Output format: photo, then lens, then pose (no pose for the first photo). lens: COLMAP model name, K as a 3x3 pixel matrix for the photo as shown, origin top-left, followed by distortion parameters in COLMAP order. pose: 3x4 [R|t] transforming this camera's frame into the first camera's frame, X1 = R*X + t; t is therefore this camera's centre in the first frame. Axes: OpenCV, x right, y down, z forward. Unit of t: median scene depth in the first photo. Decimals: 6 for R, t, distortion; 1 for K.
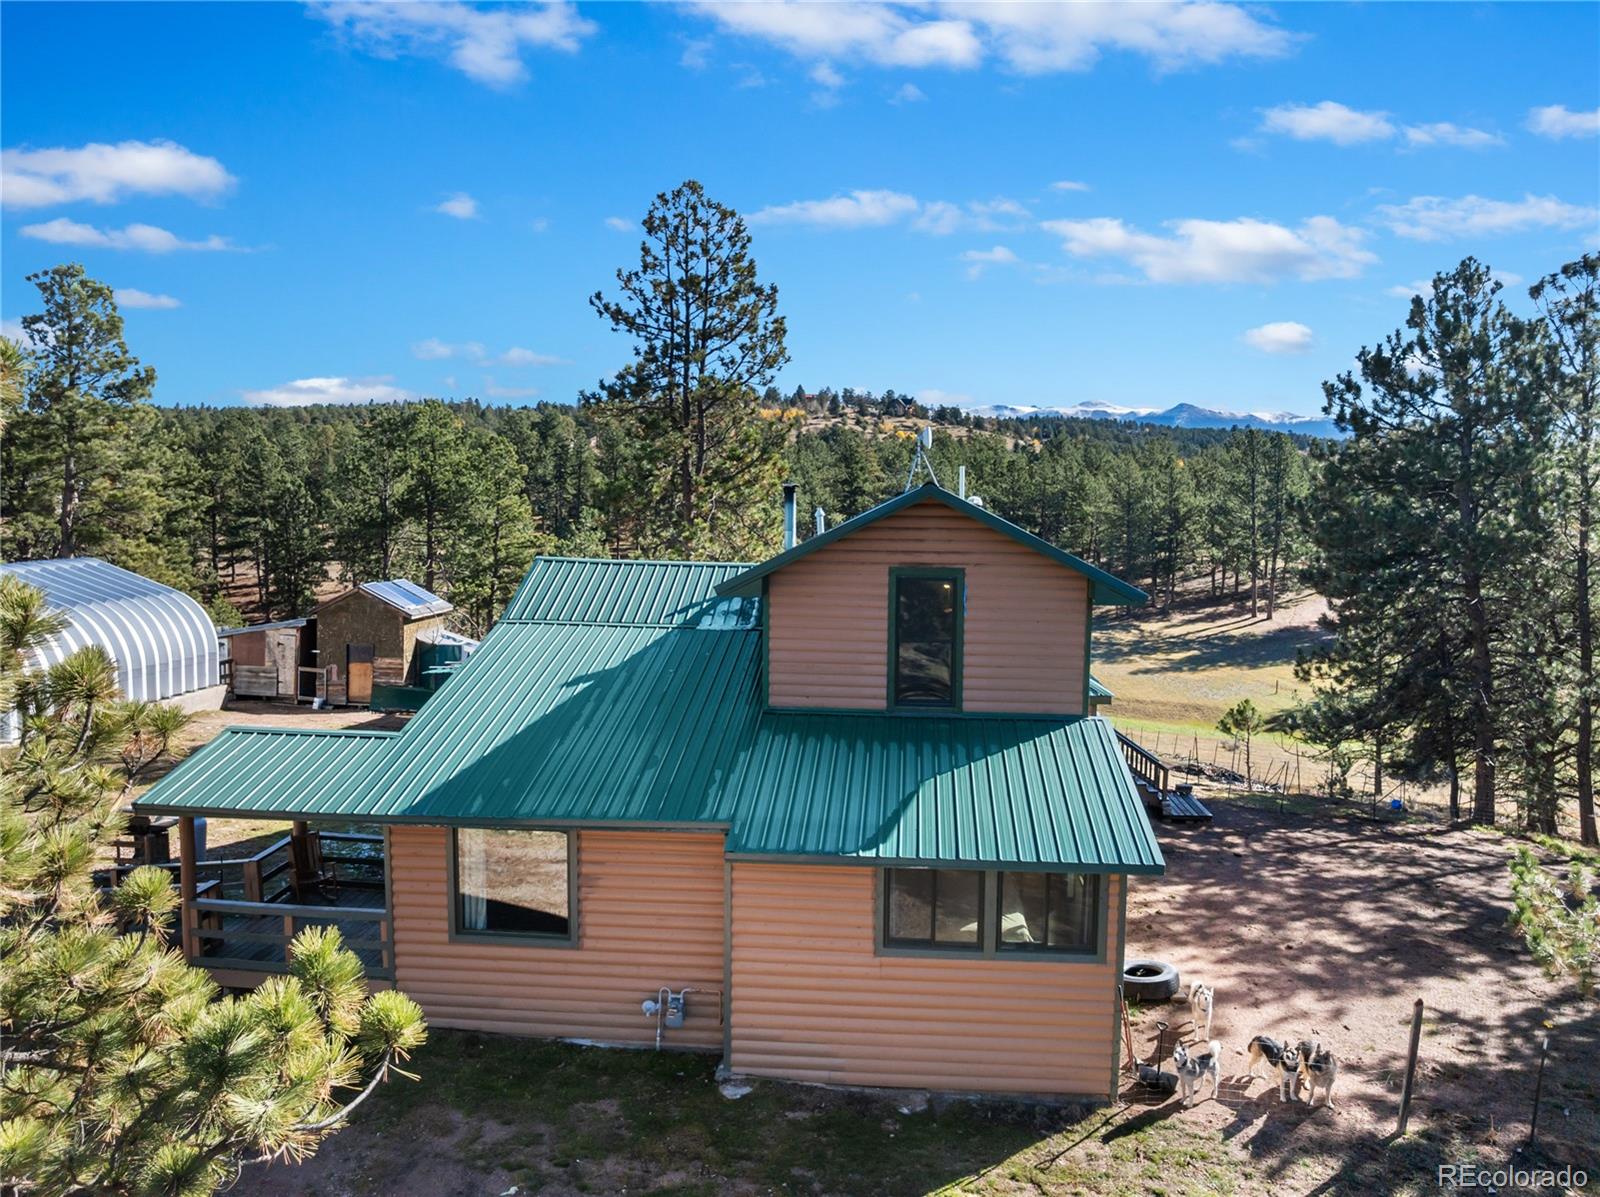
lens RADIAL K [[1131.3, 0, 831.7], [0, 1131.3, 587.4], [0, 0, 1]] dist [-0.046847, -0.000309]
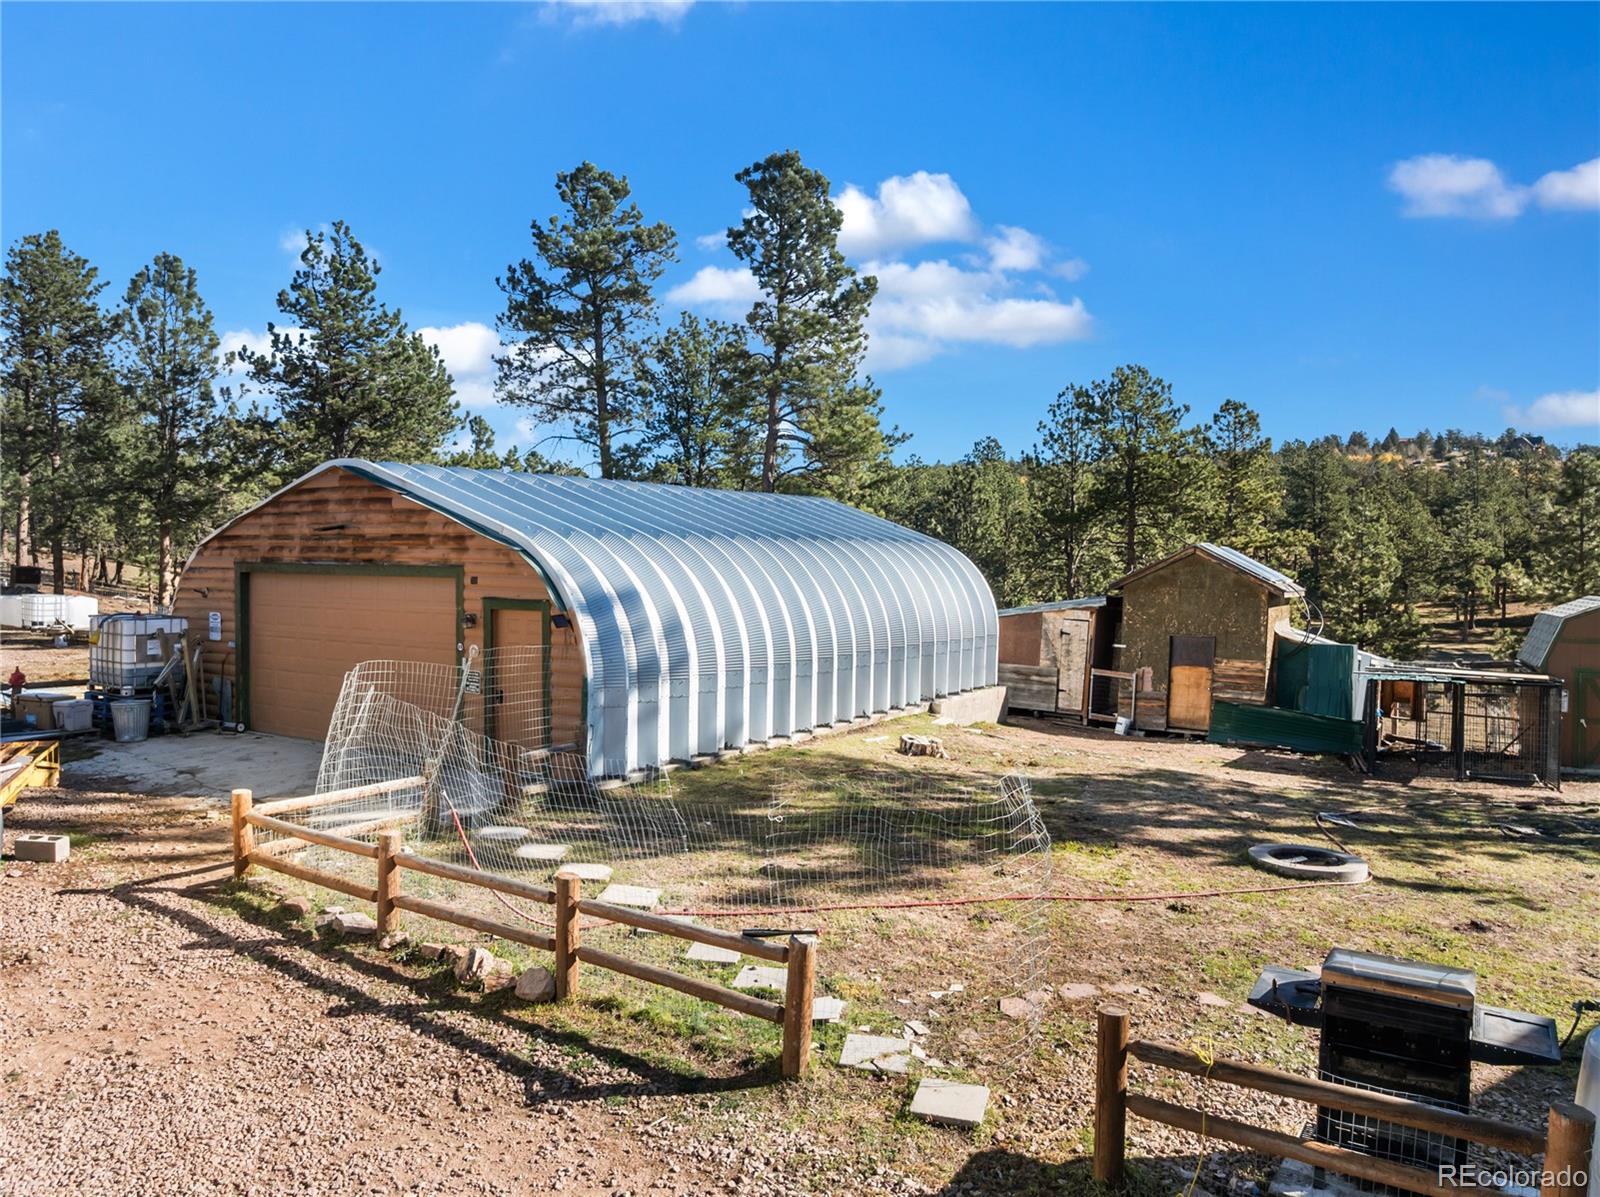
lens RADIAL K [[1114.8, 0, 804.0], [0, 1114.8, 587.5], [0, 0, 1]] dist [-0.039734, 0.003137]
pose [[0.882271, 0.010626, -0.470622, -0.317987], [-0.037981, 0.998093, -0.048667, 0.061631], [0.469207, 0.060813, 0.880992, 0.340717]]
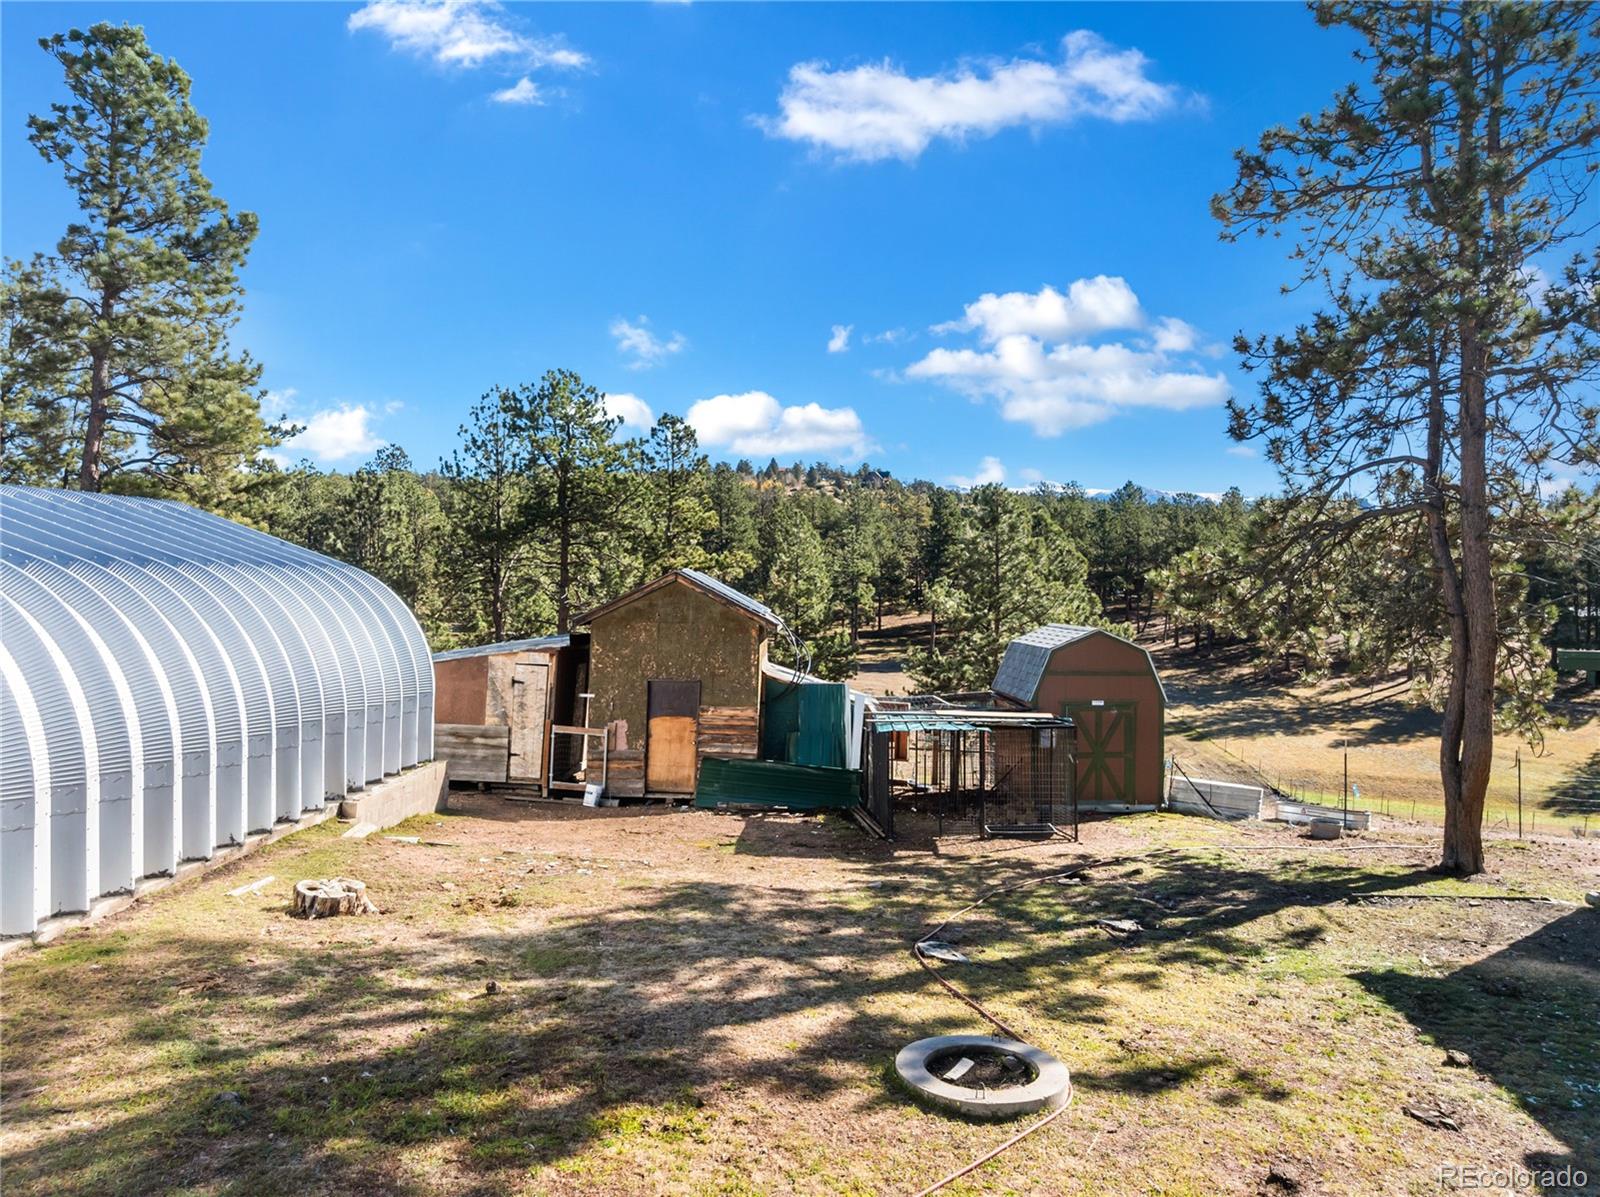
lens RADIAL K [[1114.8, 0, 804.0], [0, 1114.8, 587.5], [0, 0, 1]] dist [-0.039734, 0.003137]
pose [[0.999494, -0.000511, 0.031804, -0.374593], [0.002824, 0.997348, -0.072732, 0.044841], [-0.031682, 0.072785, 0.996844, 0.471357]]
